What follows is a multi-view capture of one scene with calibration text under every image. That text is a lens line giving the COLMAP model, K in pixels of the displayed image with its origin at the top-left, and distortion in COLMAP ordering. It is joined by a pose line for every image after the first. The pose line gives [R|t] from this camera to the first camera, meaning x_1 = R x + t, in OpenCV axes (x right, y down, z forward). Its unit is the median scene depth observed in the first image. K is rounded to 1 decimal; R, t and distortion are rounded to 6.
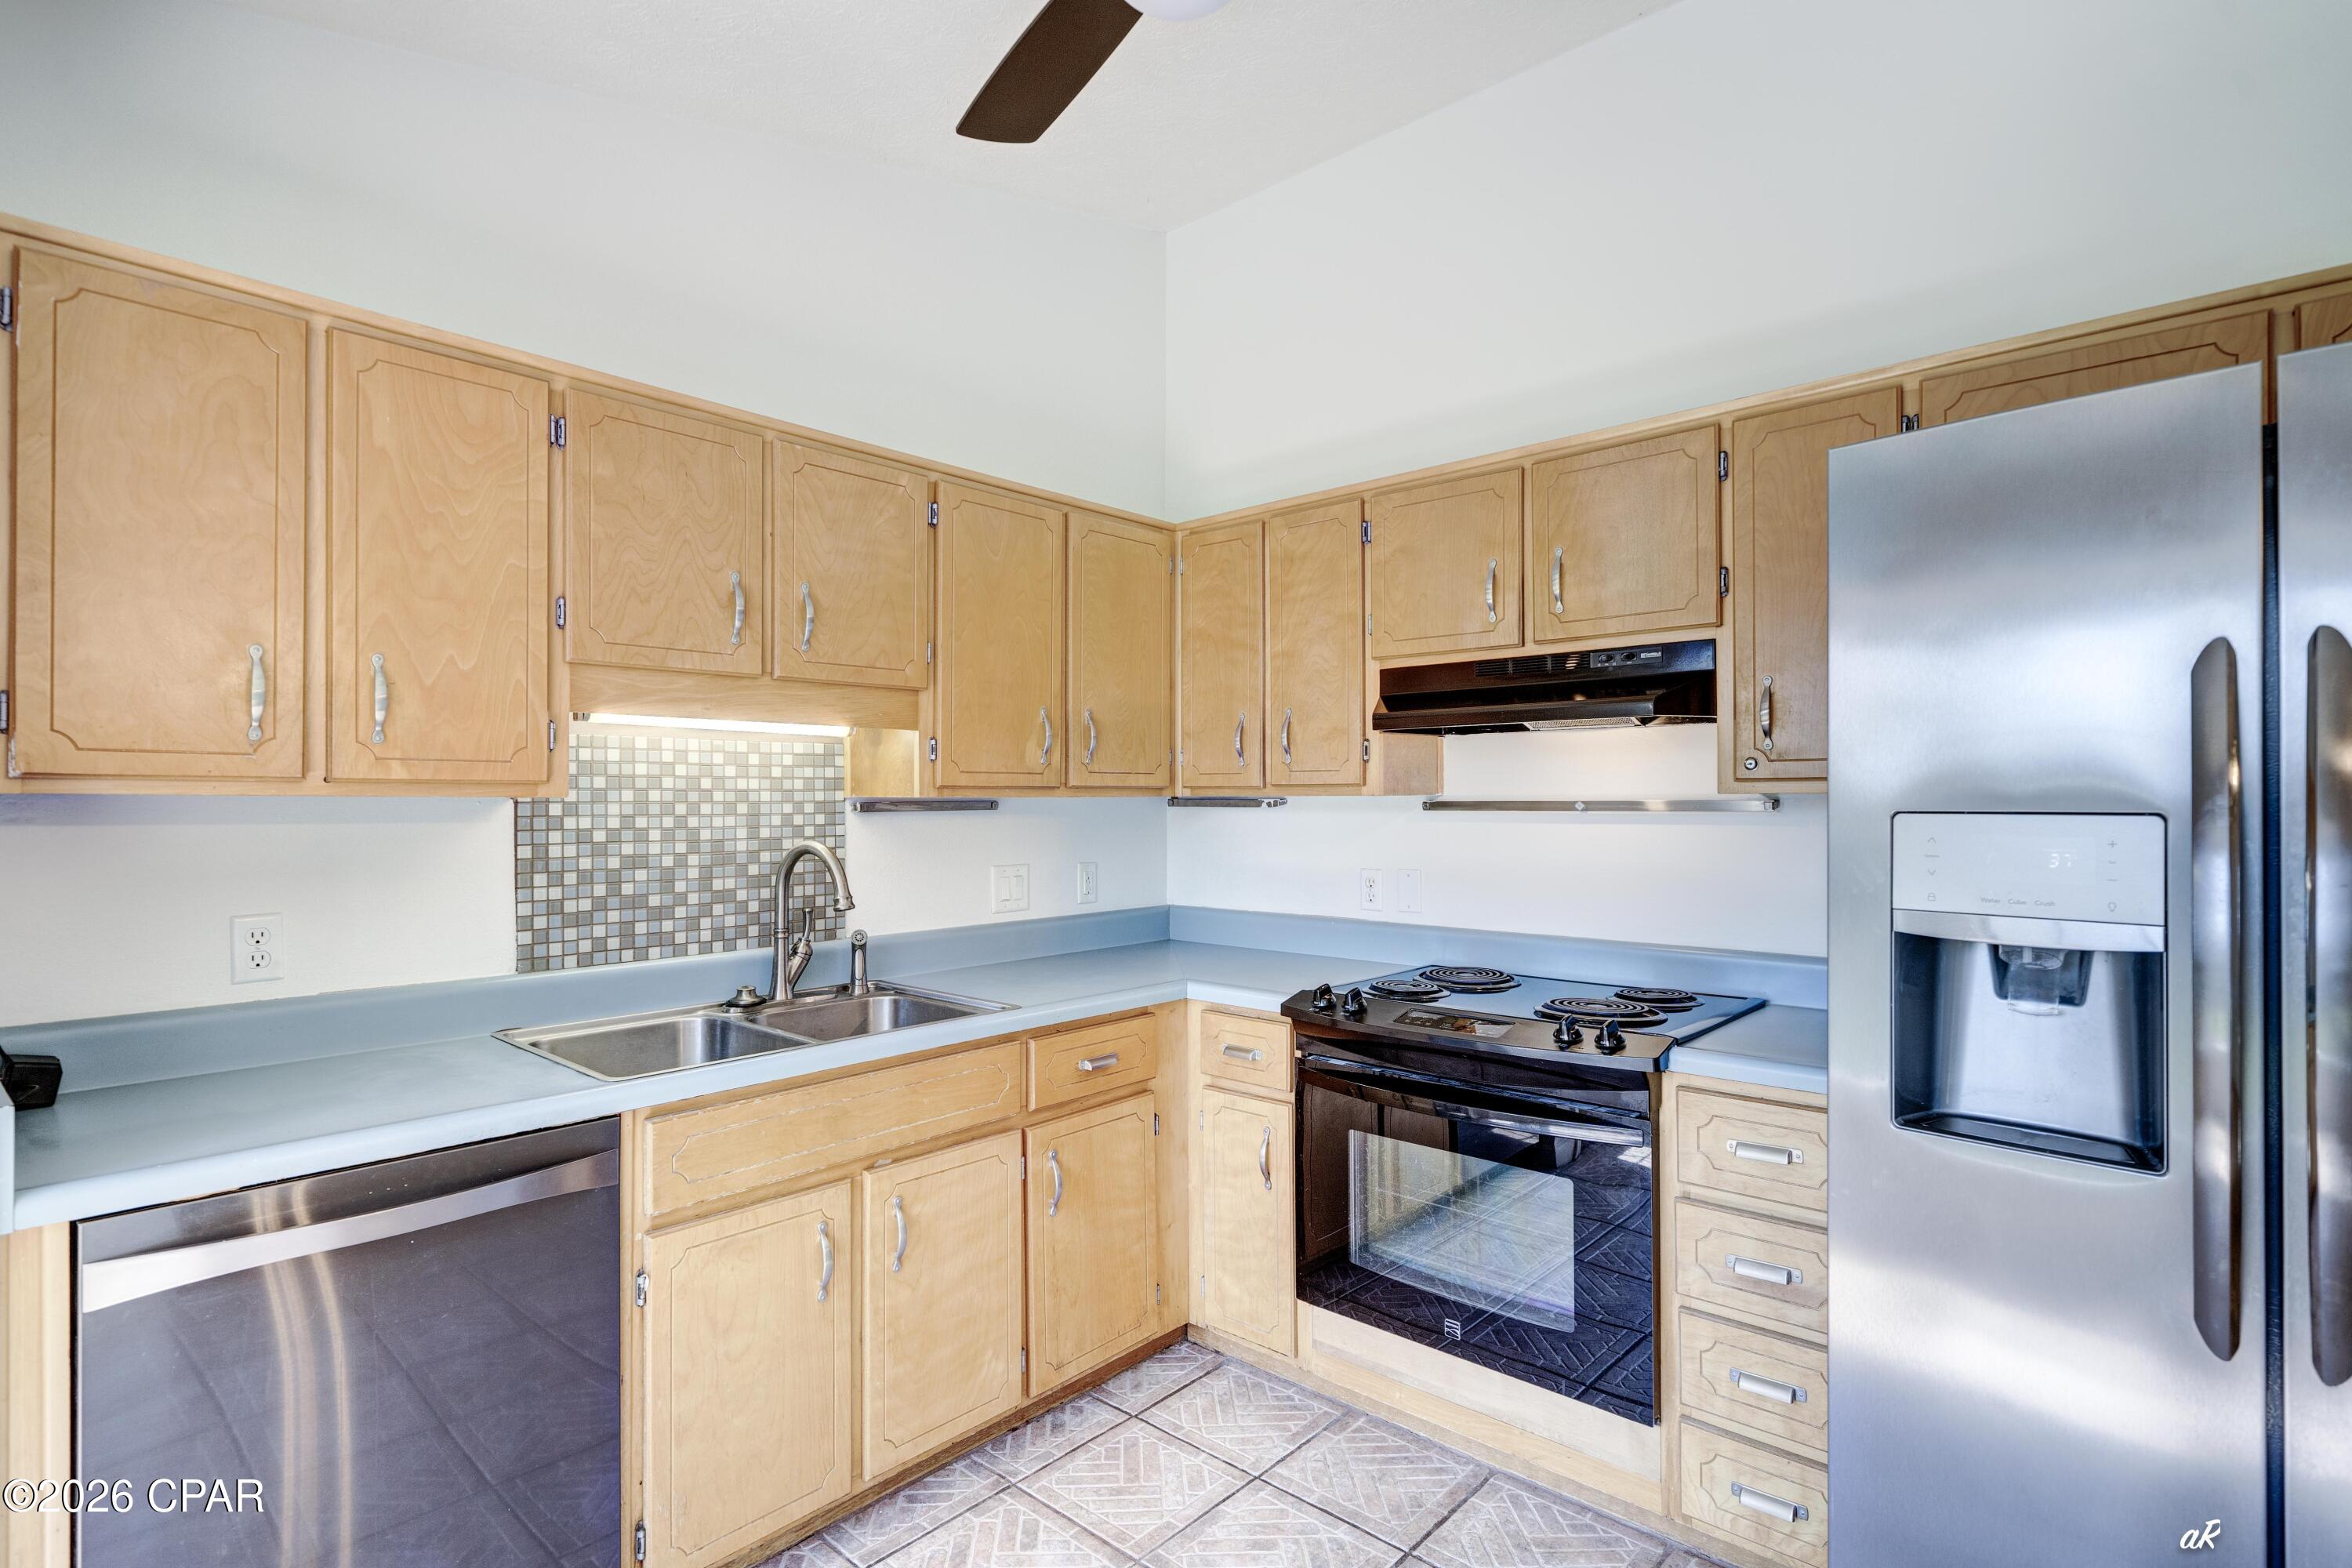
lens RADIAL K [[1188.0, 0, 1156.5], [0, 1188.0, 805.8], [0, 0, 1]] dist [0.023550, 0.000098]
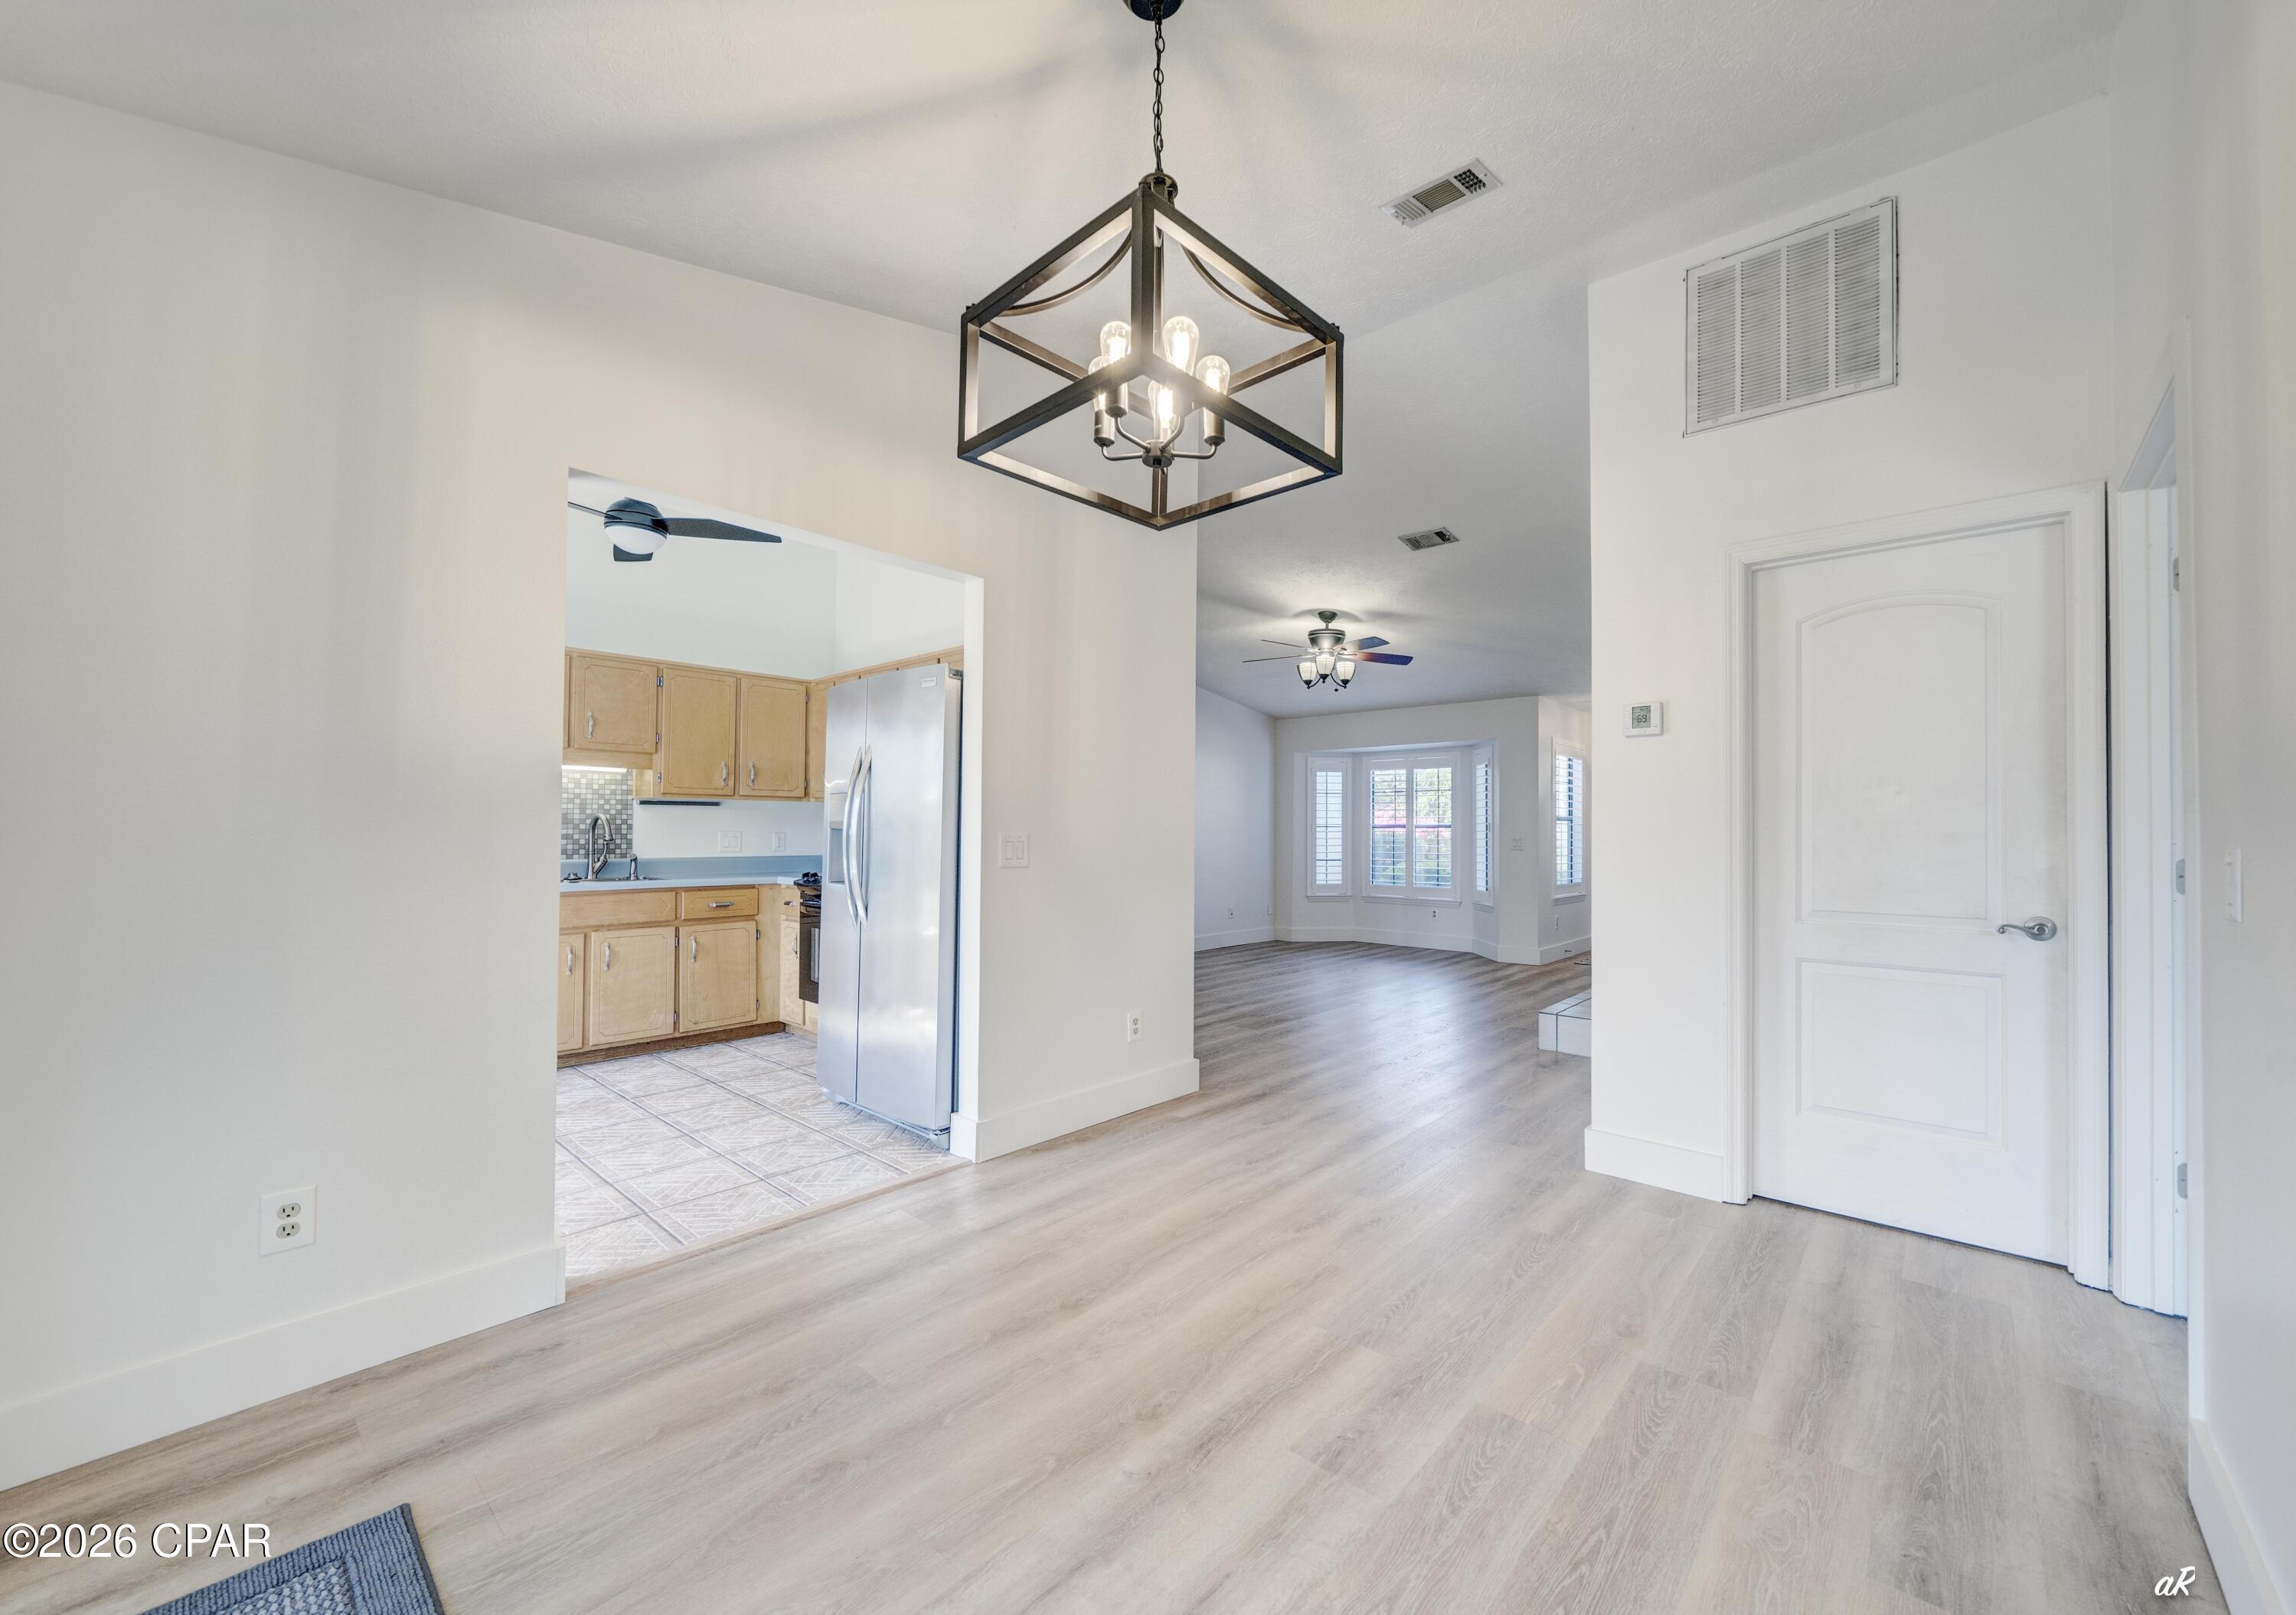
lens RADIAL K [[885.6, 0, 1188.4], [0, 885.6, 822.6], [0, 0, 1]] dist [-0.000805, 0.000172]
pose [[0.999229, 0.006881, 0.038656, 0.865460], [-0.006320, 0.999873, -0.014615, 0.067165], [-0.038752, 0.014360, 0.999146, -0.895940]]
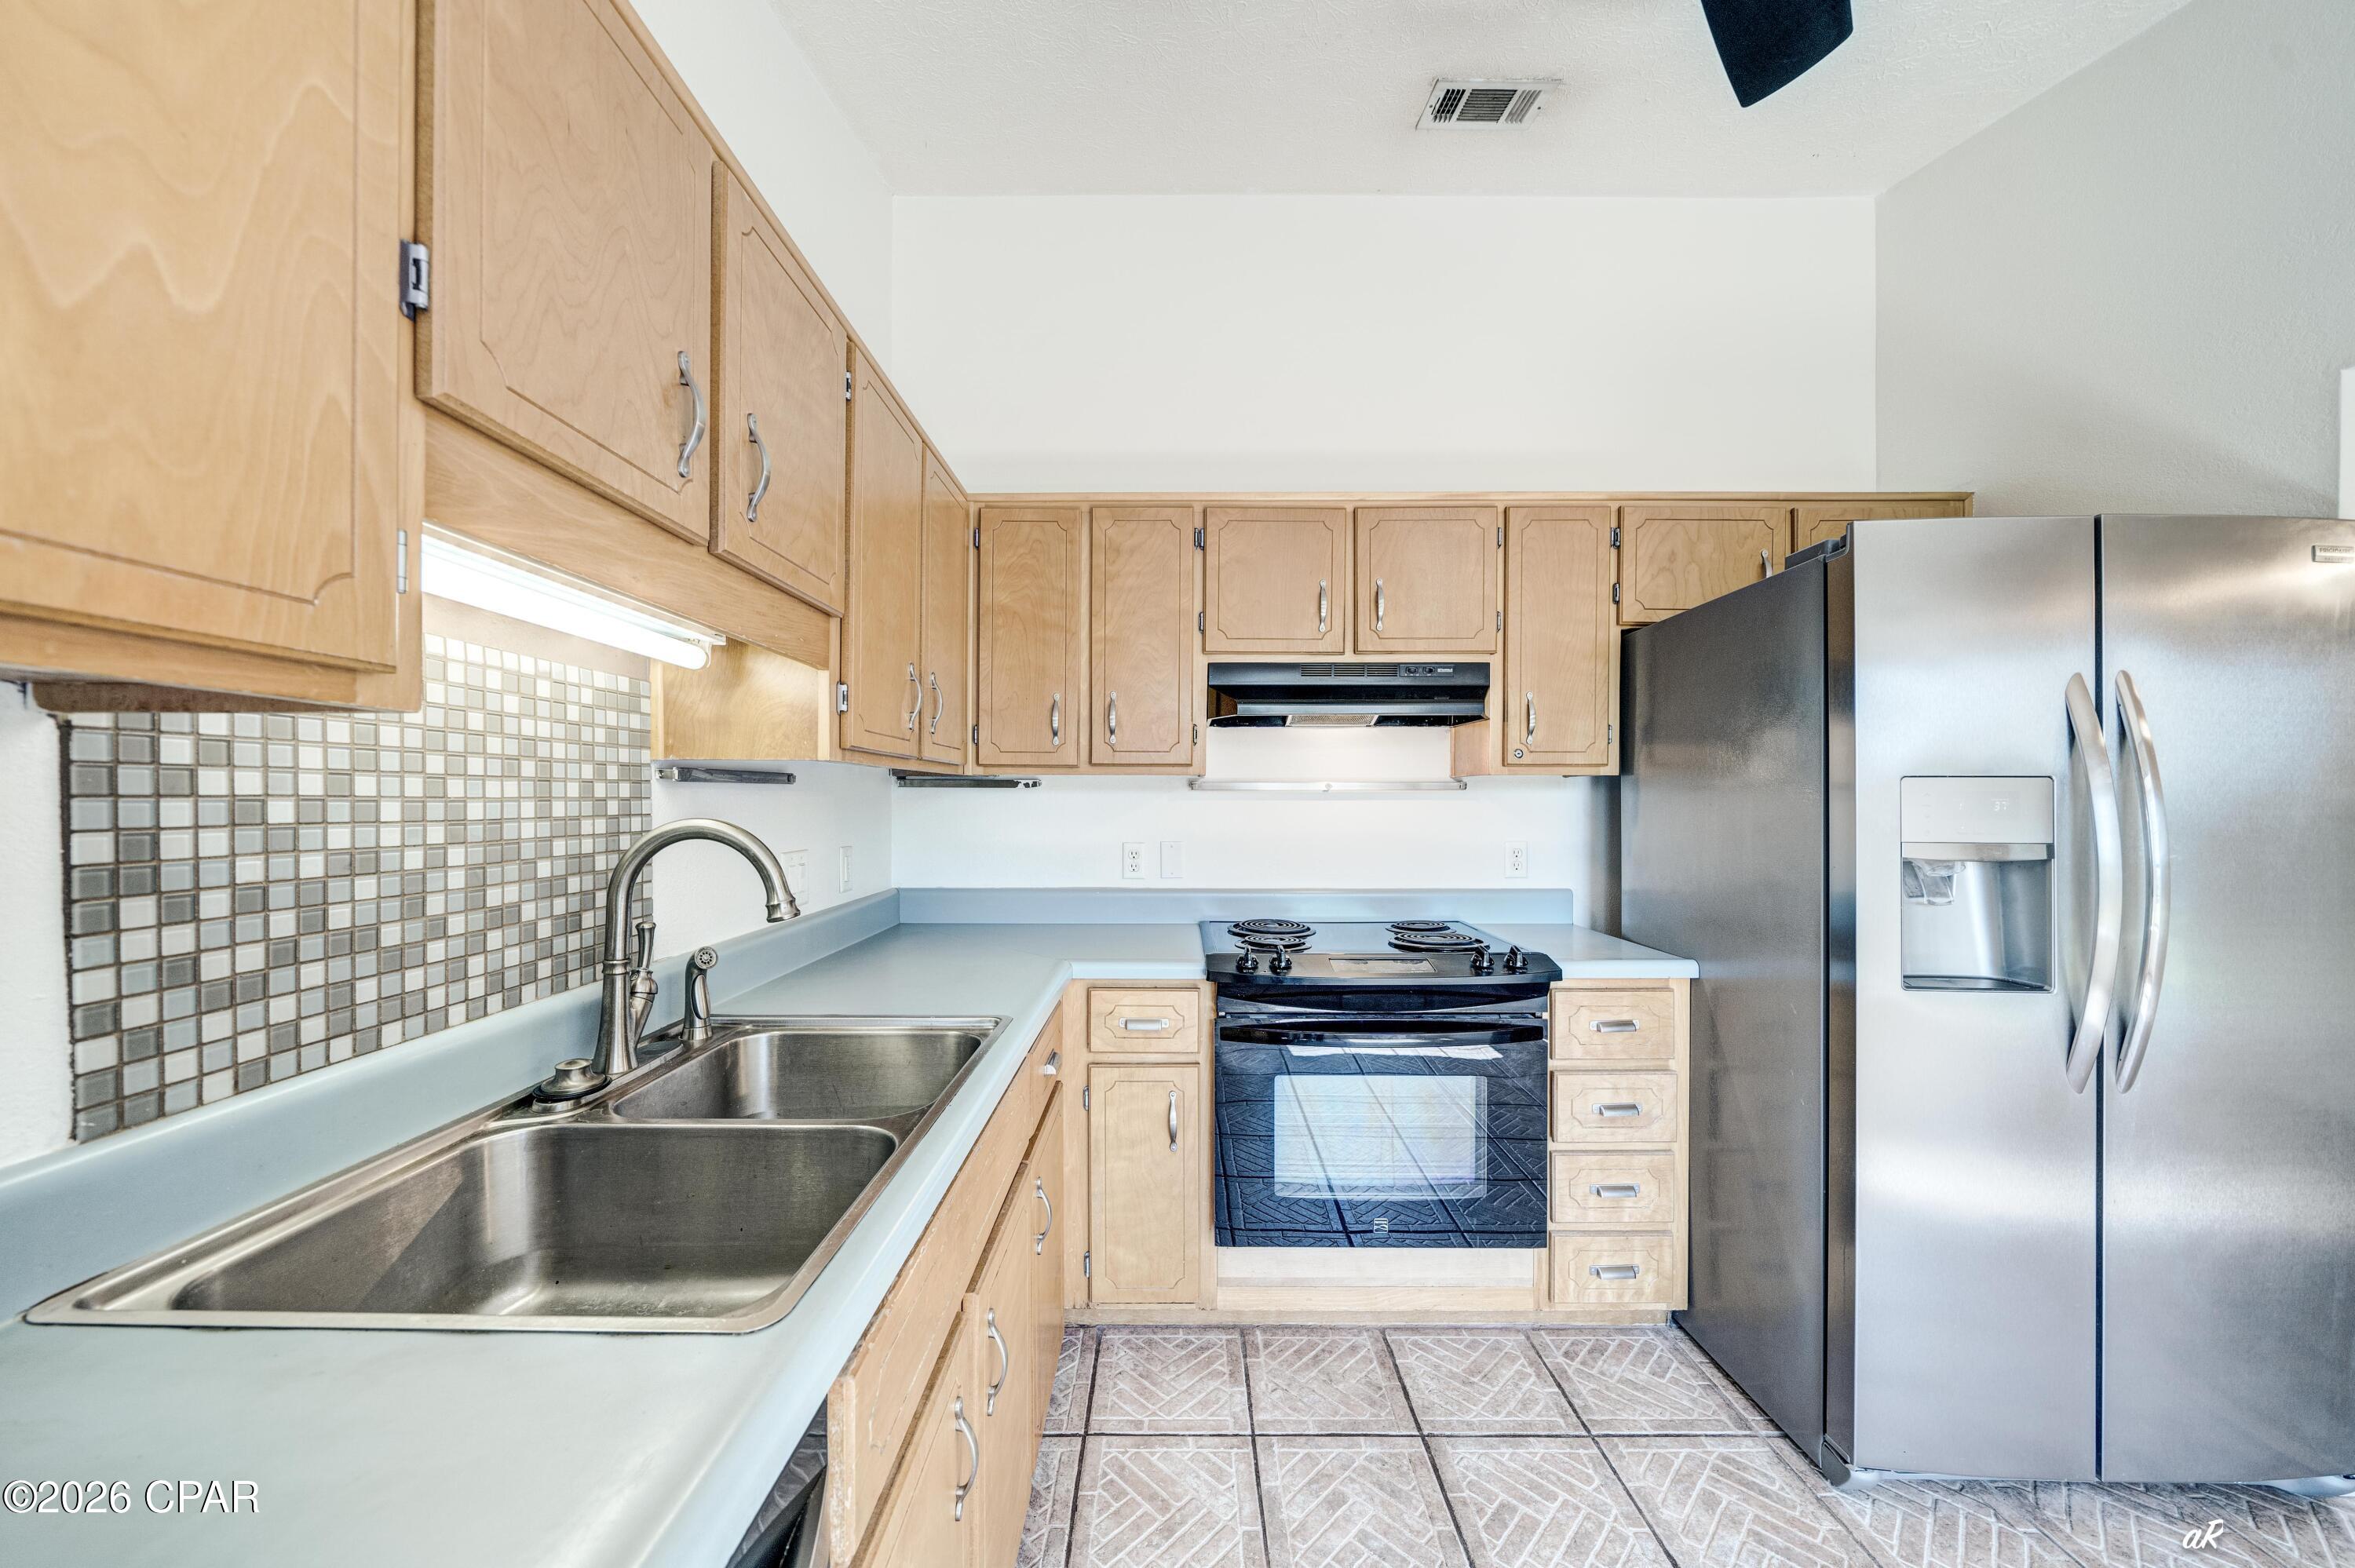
lens RADIAL K [[839.0, 0, 1215.6], [0, 839.0, 808.0], [0, 0, 1]] dist [-0.006265, 0.000513]
pose [[0.729985, -0.004492, 0.683448, -0.396231], [0.001930, 0.999988, 0.004510, 0.021843], [-0.683460, -0.001973, 0.729985, 0.470279]]
